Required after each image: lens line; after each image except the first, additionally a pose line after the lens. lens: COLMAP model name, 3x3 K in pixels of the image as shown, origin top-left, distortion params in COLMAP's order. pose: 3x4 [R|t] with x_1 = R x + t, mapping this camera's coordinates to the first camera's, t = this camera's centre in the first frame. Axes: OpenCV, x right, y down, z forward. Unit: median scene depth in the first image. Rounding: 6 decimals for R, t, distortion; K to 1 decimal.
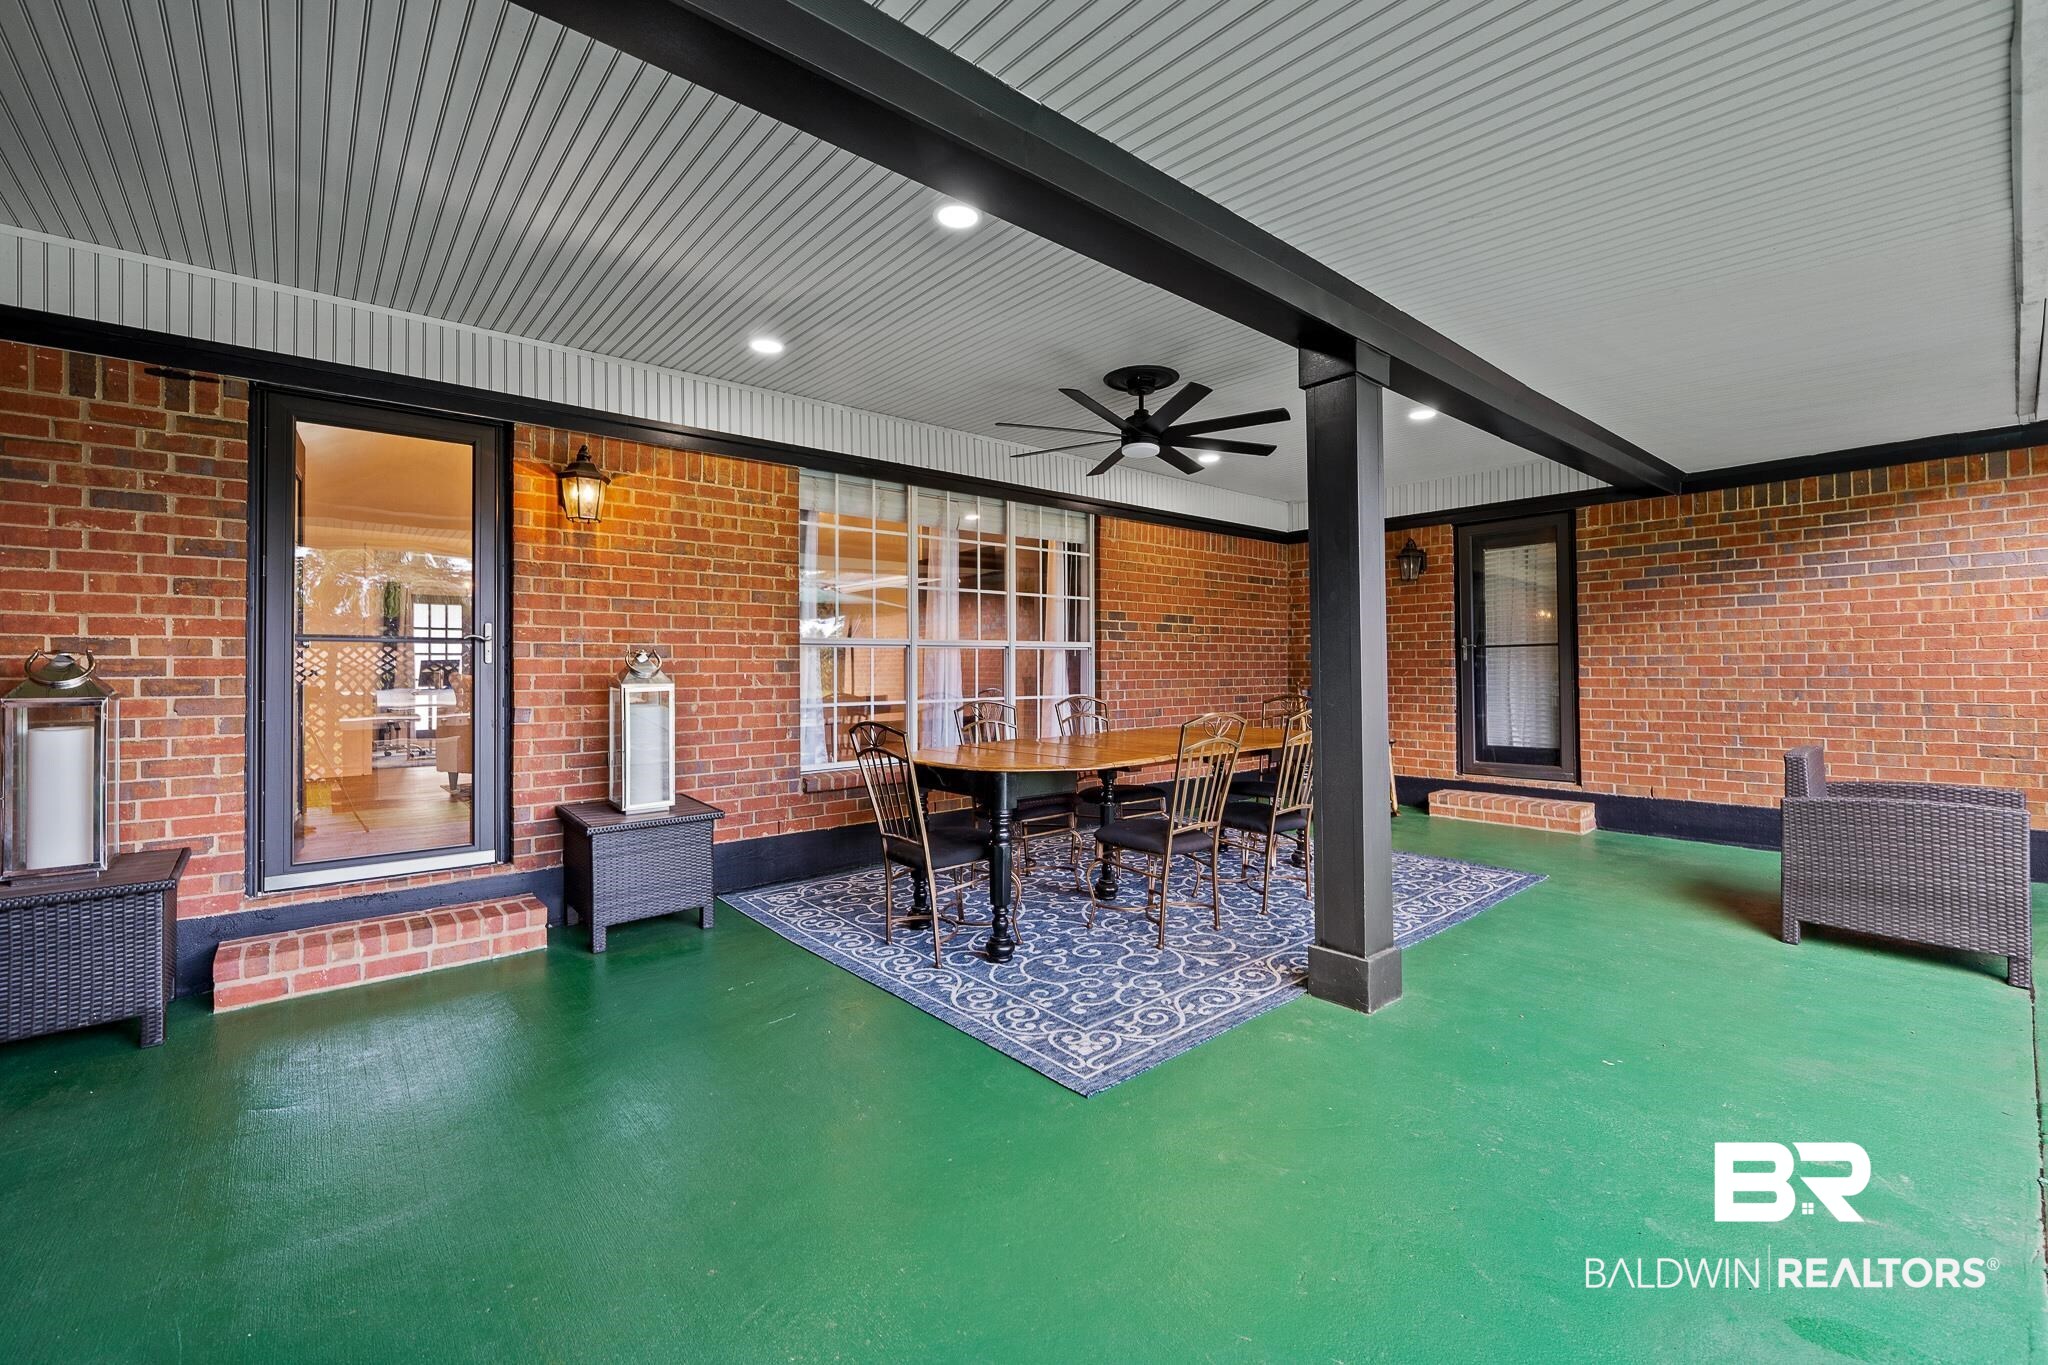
lens RADIAL K [[820.6, 0, 993.9], [0, 820.6, 660.0], [0, 0, 1]] dist [0.000603, -0.000398]
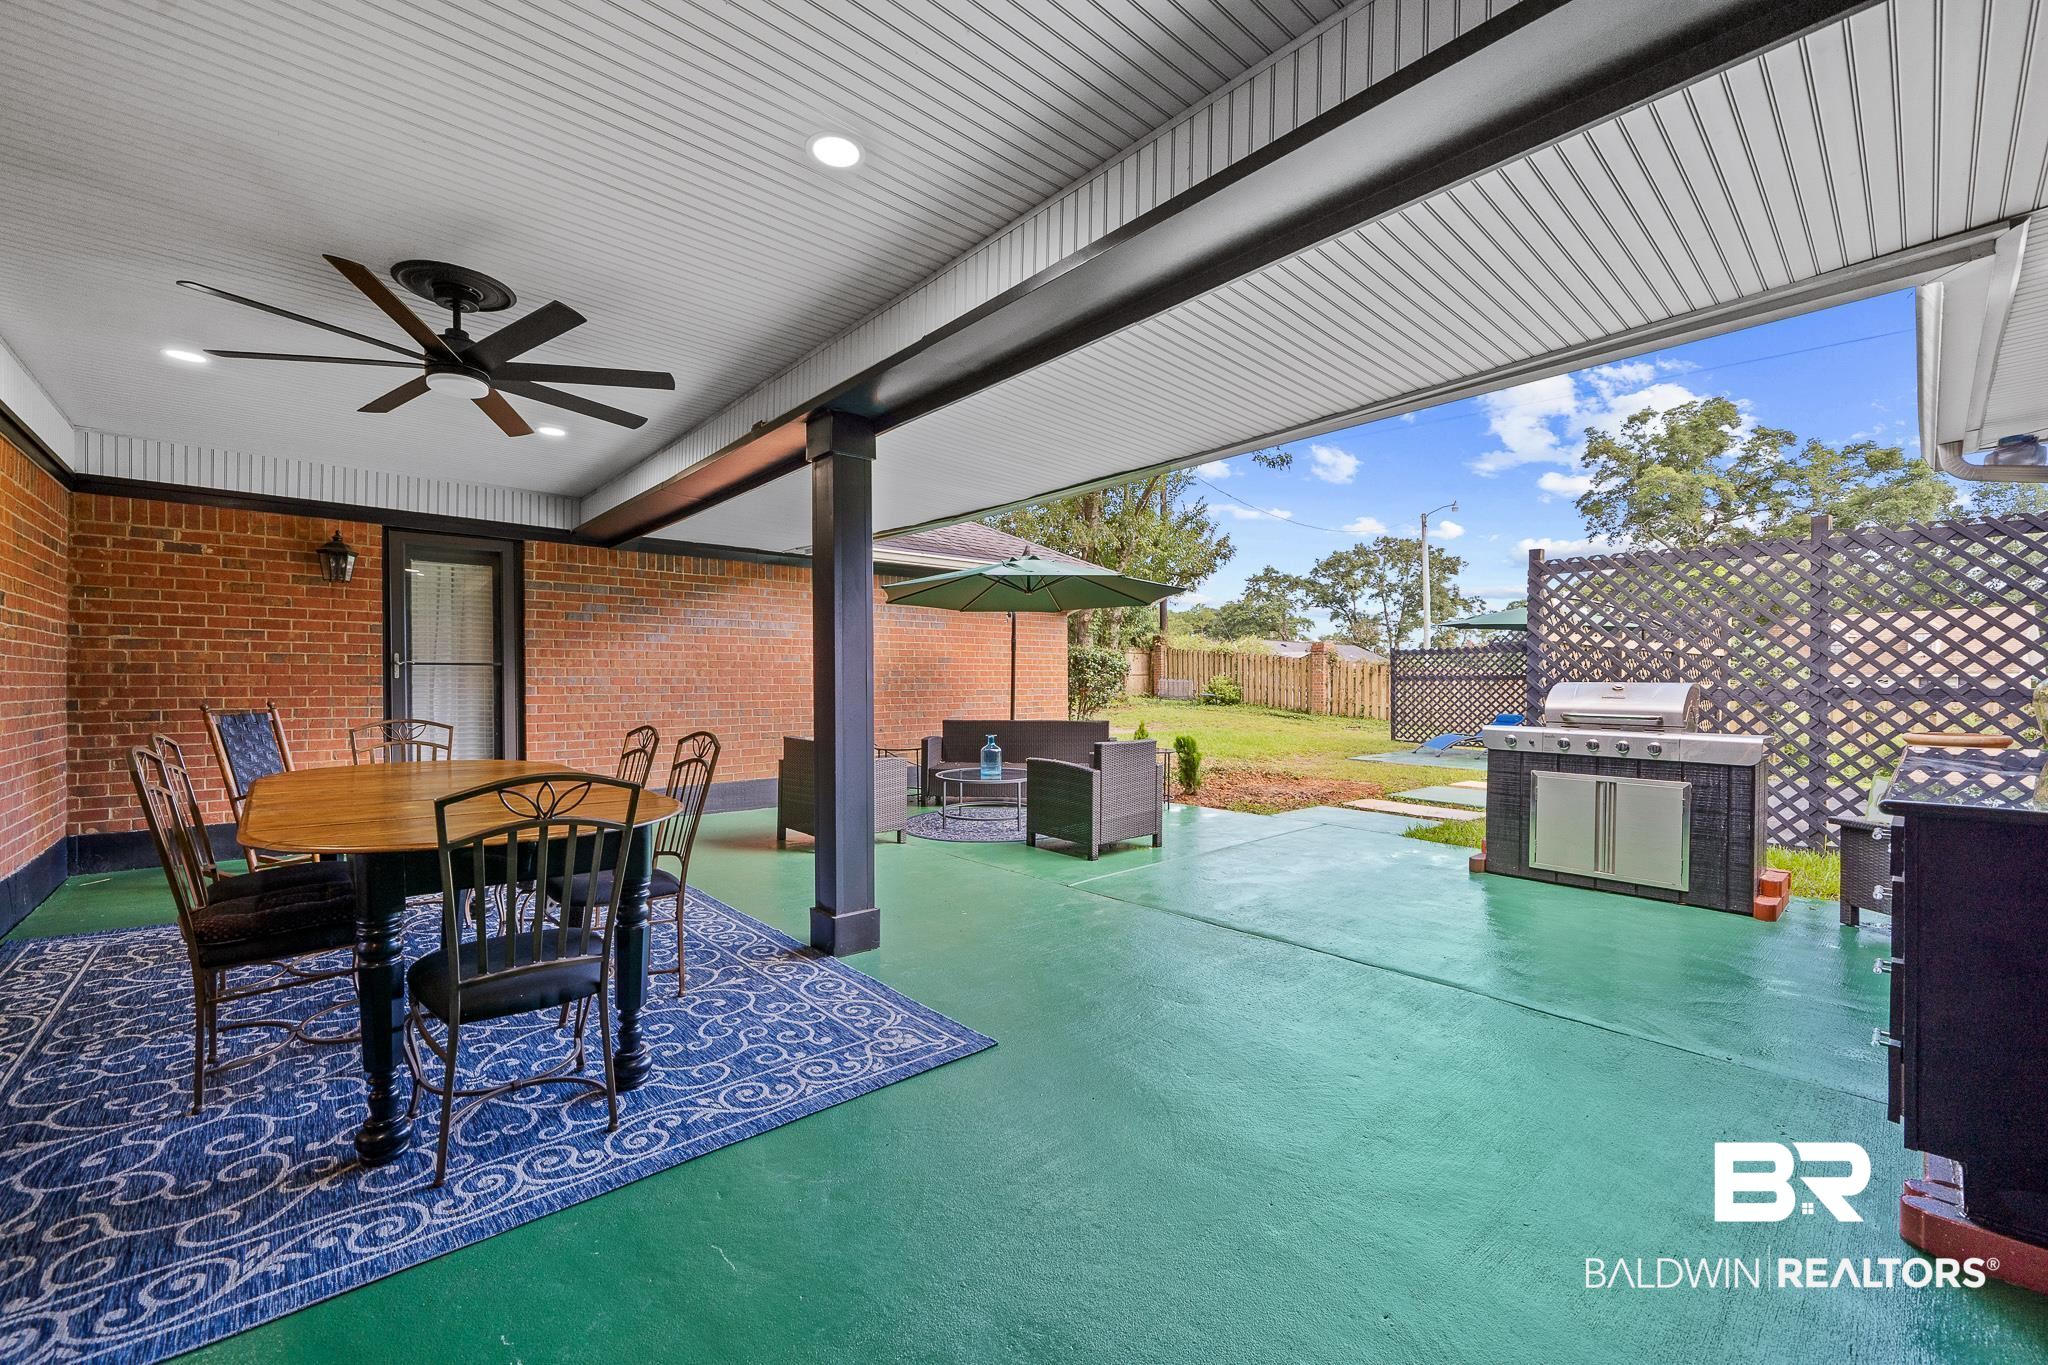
lens RADIAL K [[820.6, 0, 1024.5], [0, 820.6, 686.2], [0, 0, 1]] dist [0.000603, -0.000398]
pose [[-0.017454, 0.005587, 0.999832, -0.685732], [-0.013108, 0.999897, -0.005816, 0.011414], [-0.999762, -0.013207, -0.017379, 0.624278]]
